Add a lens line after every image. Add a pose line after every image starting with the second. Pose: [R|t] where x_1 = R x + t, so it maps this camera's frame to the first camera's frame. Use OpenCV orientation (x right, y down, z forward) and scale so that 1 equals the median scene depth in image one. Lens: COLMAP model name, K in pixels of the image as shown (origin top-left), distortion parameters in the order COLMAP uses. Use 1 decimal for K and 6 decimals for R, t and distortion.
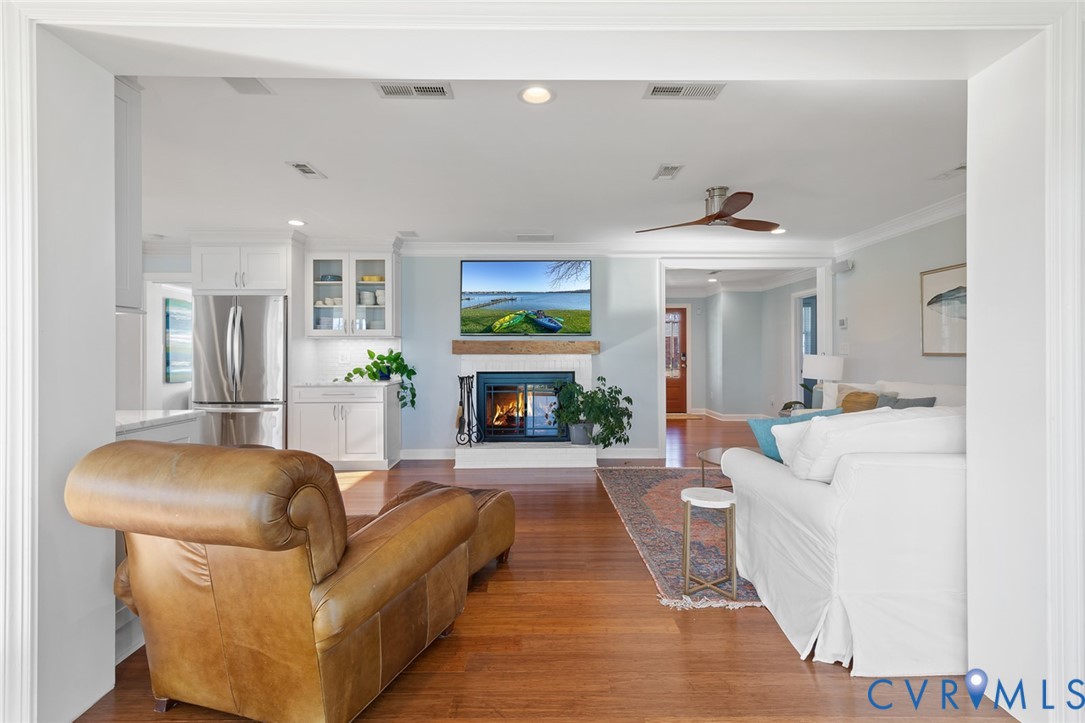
lens RADIAL K [[508.1, 0, 539.7], [0, 508.1, 354.5], [0, 0, 1]] dist [-0.000770, 0.003008]
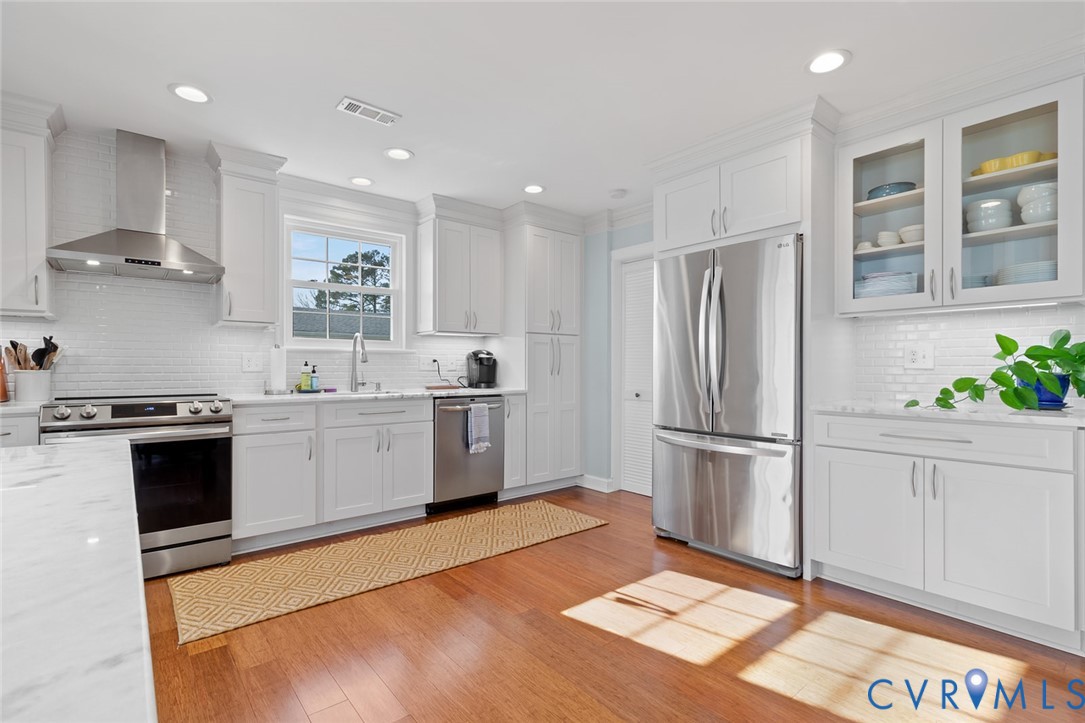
lens RADIAL K [[508.1, 0, 541.8], [0, 508.1, 367.3], [0, 0, 1]] dist [-0.000770, 0.003008]
pose [[0.629235, 0.002998, -0.777209, -0.245747], [-0.001937, 0.999996, 0.002289, 0.016969], [0.777213, 0.000065, 0.629238, 0.440850]]
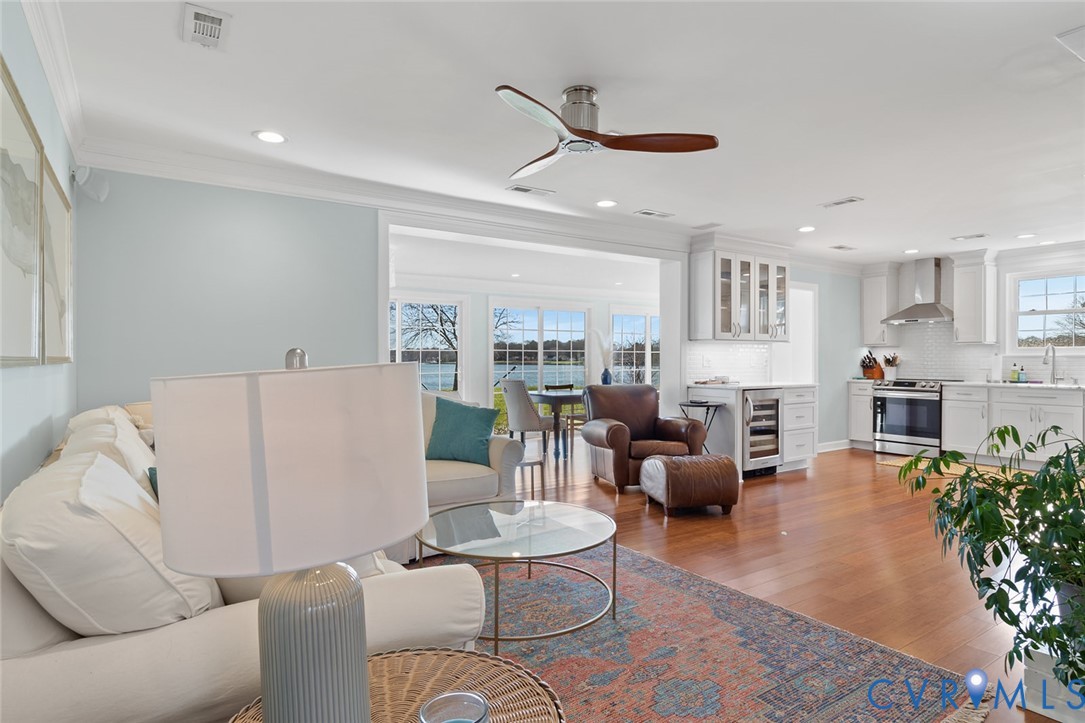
lens RADIAL K [[599.3, 0, 537.4], [0, 599.3, 363.4], [0, 0, 1]] dist [0.005407, -0.006201]
pose [[-0.836762, 0.005320, -0.547541, 0.562108], [0.001755, 0.999974, 0.007035, 0.001436], [0.547564, 0.004926, -0.836749, 1.112690]]
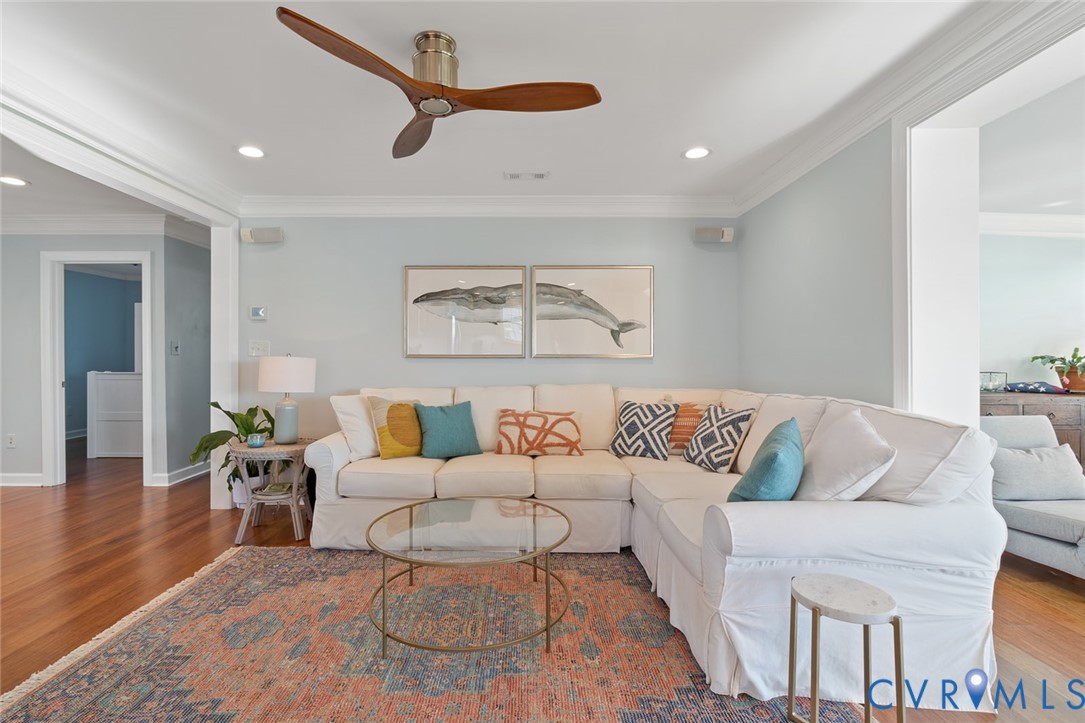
lens RADIAL K [[508.1, 0, 524.1], [0, 508.1, 352.0], [0, 0, 1]] dist [-0.000770, 0.003008]
pose [[0.012538, 0.011950, 0.999850, -0.121926], [0.003274, 0.999923, -0.011992, 0.003077], [-0.999916, 0.003424, 0.012498, 0.630236]]
